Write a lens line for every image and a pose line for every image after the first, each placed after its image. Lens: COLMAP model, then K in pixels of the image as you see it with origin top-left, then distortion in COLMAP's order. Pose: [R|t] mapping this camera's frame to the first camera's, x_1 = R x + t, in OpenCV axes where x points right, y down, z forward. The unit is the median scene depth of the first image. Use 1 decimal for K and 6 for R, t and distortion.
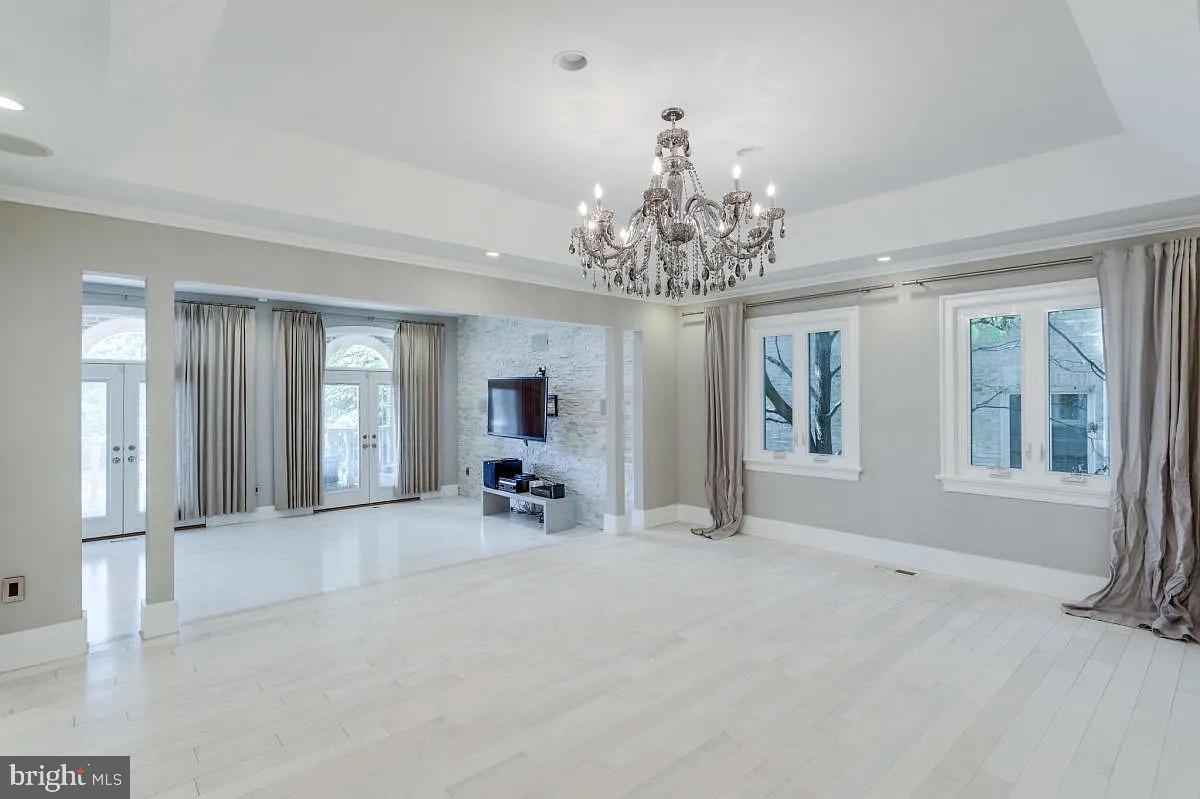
lens RADIAL K [[597.0, 0, 600.0], [0, 597.0, 399.5], [0, 0, 1]] dist [-0.001450, 0.000081]
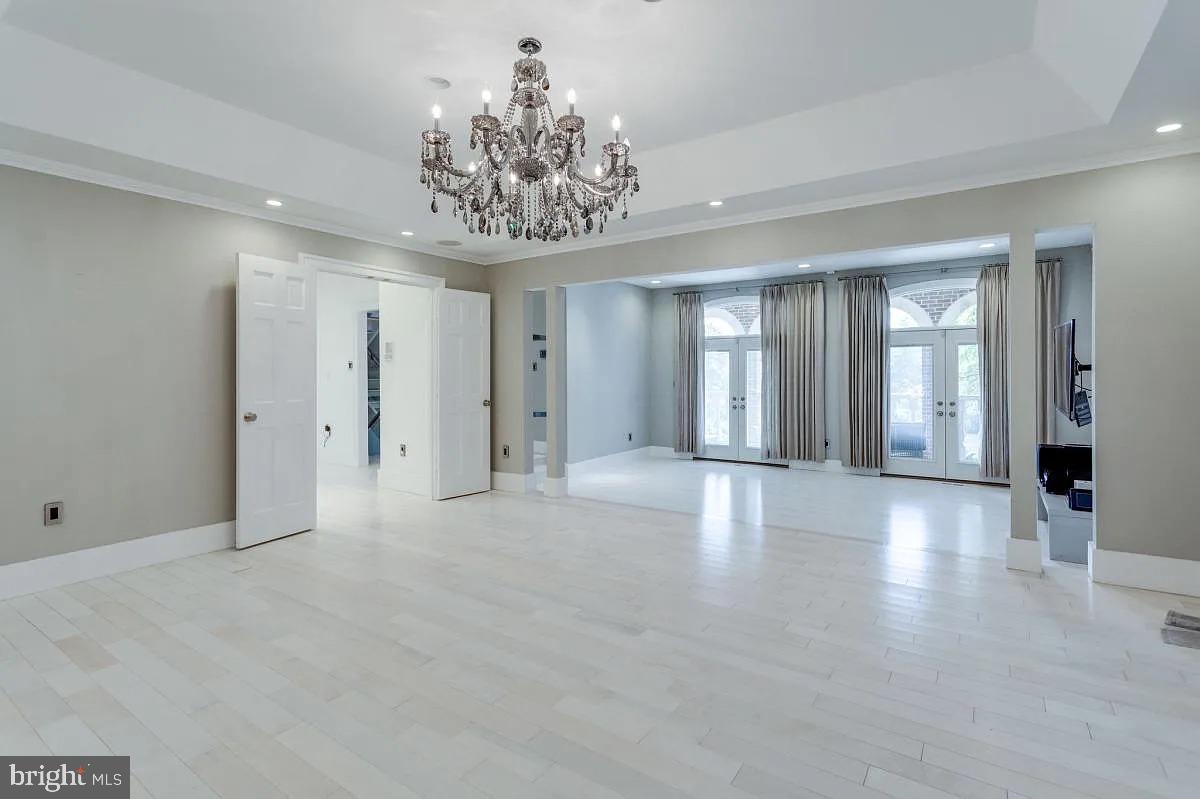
lens RADIAL K [[551.4, 0, 604.7], [0, 551.4, 366.6], [0, 0, 1]] dist [0.000810, 0.000105]
pose [[0.244028, 0.001960, -0.969766, 0.320419], [0.007283, 0.999966, 0.003854, 0.000205], [0.969741, -0.008004, 0.244006, 0.345022]]
